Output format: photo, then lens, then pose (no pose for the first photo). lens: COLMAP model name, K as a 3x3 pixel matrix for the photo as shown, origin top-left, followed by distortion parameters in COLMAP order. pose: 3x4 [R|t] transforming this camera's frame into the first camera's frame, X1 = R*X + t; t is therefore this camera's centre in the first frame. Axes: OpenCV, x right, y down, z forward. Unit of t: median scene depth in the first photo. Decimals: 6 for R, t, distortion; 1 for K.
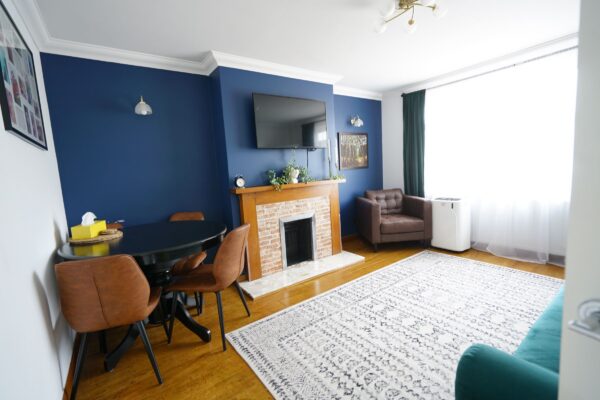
lens RADIAL K [[270.5, 0, 301.9], [0, 270.5, 201.9], [0, 0, 1]] dist [-0.000888, 0.001325]
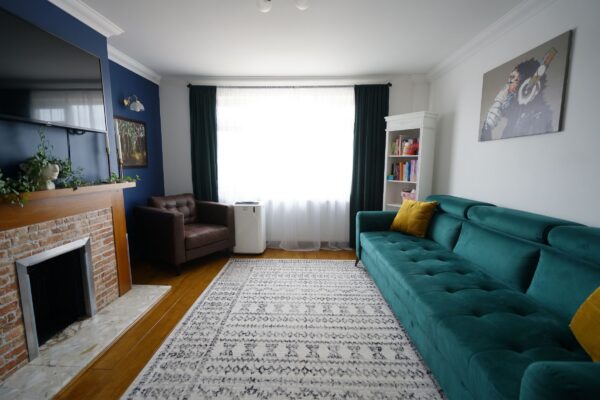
lens RADIAL K [[270.5, 0, 299.5], [0, 270.5, 198.3], [0, 0, 1]] dist [-0.000888, 0.001325]
pose [[0.612274, -0.040148, 0.789626, -0.139129], [0.057434, 0.998330, 0.006225, -0.024305], [-0.788557, 0.041540, 0.613557, 0.255998]]
